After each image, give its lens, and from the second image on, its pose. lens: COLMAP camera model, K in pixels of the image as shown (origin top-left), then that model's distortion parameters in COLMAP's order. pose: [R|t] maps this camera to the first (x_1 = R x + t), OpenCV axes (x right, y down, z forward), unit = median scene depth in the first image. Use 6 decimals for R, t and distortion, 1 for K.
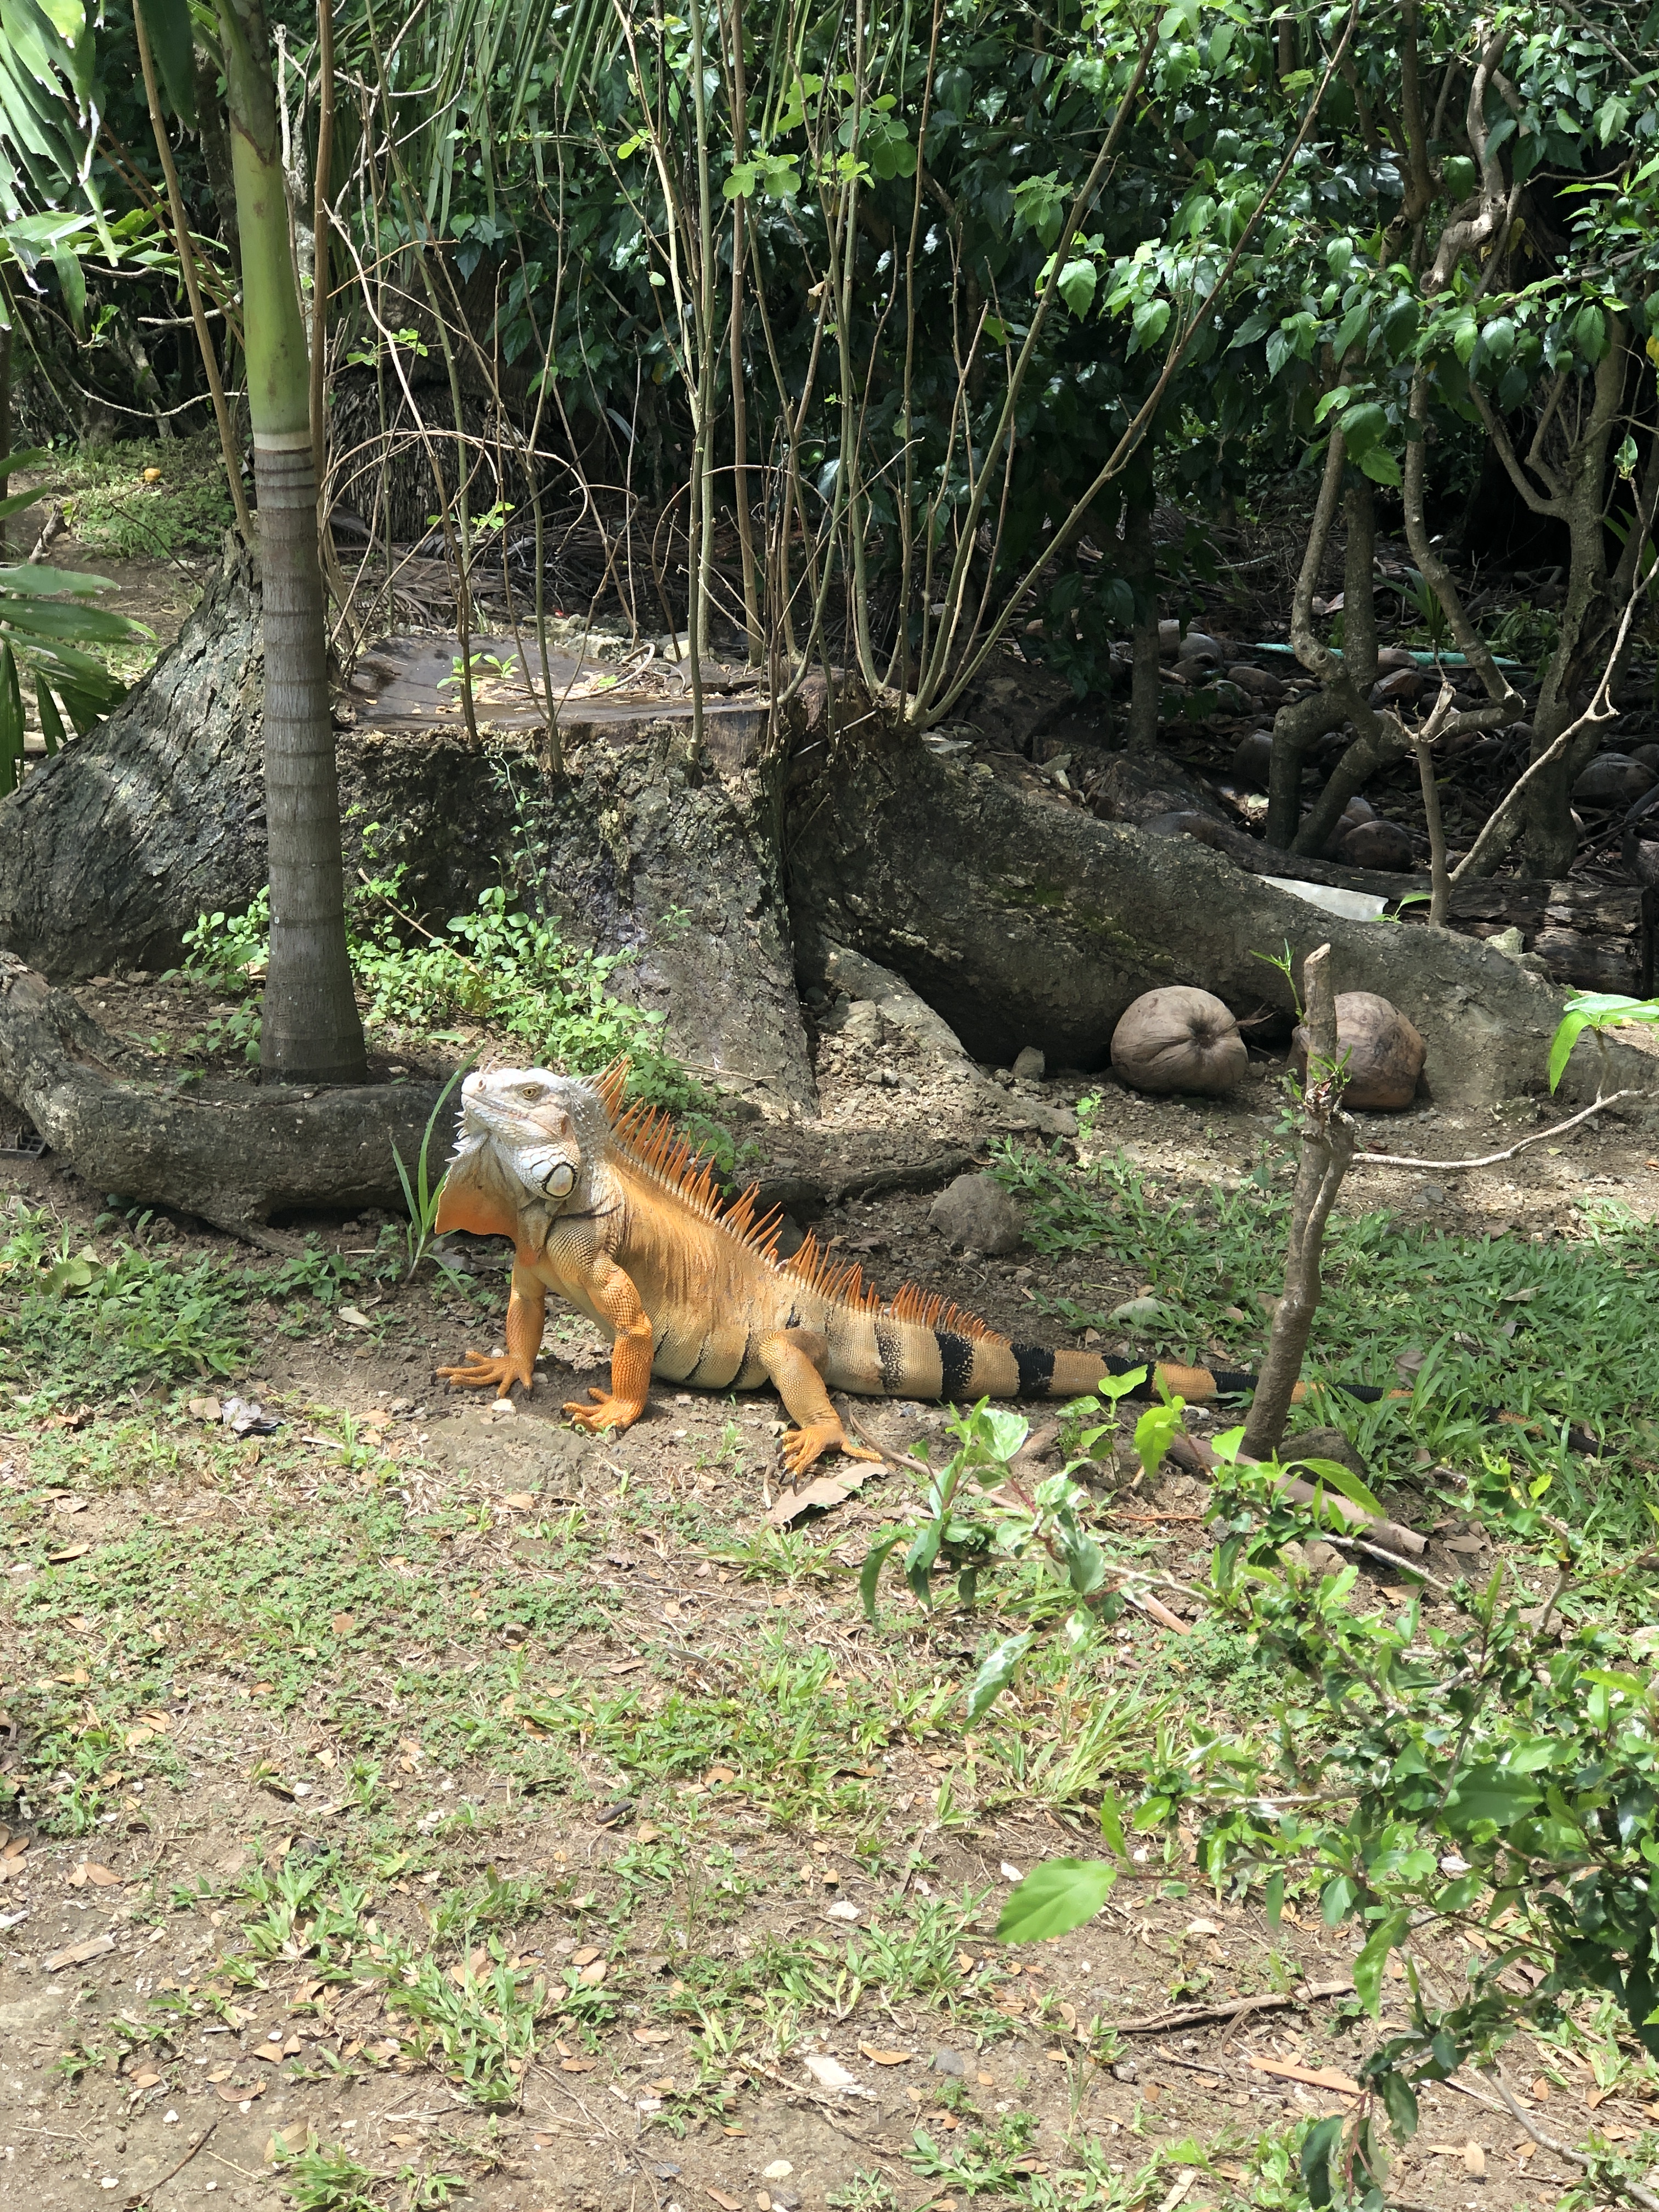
lens RADIAL K [[3785.6, 0, 824.7], [0, 3785.6, 1106.3], [0, 0, 1]] dist [0.034171, 0.000000]
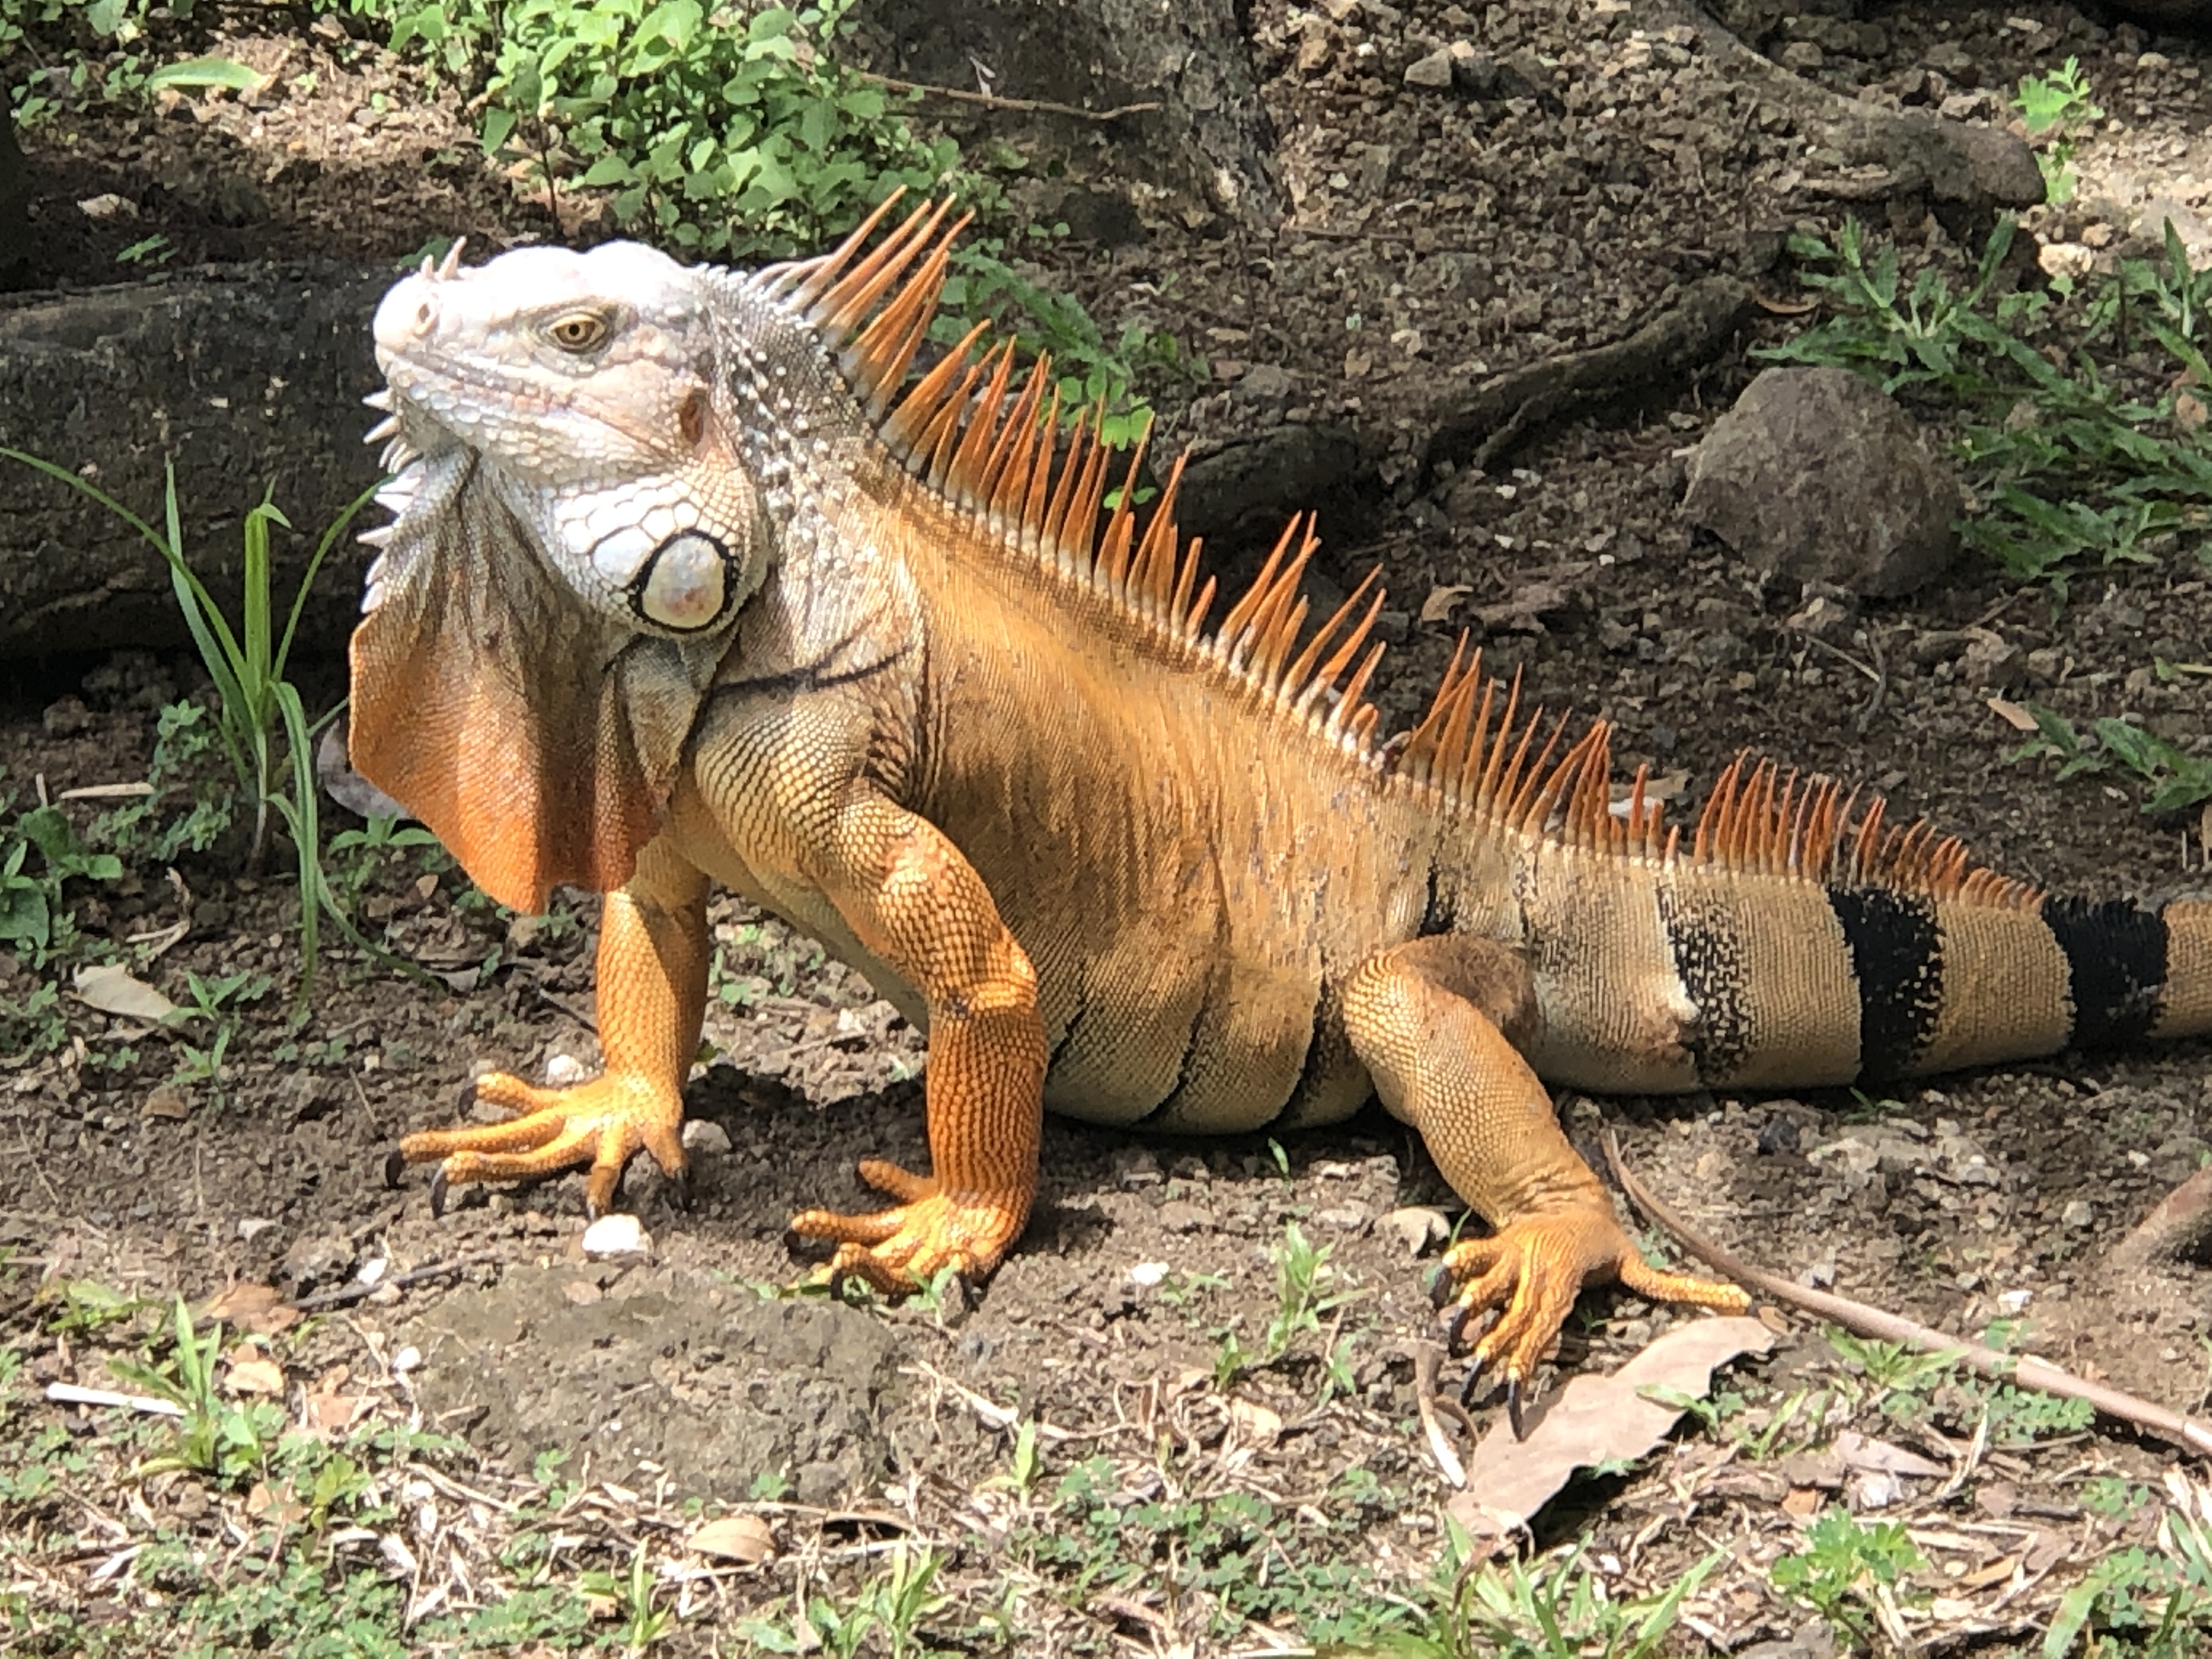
lens RADIAL K [[10488.1, 0, 1107.6], [0, 10488.1, 828.6], [0, 0, 1]] dist [-0.102688, 0.000000]
pose [[0.995705, -0.084708, 0.037368, -0.072598], [0.080589, 0.991660, 0.100578, -0.047806], [-0.045577, -0.097135, 0.994227, 0.067463]]
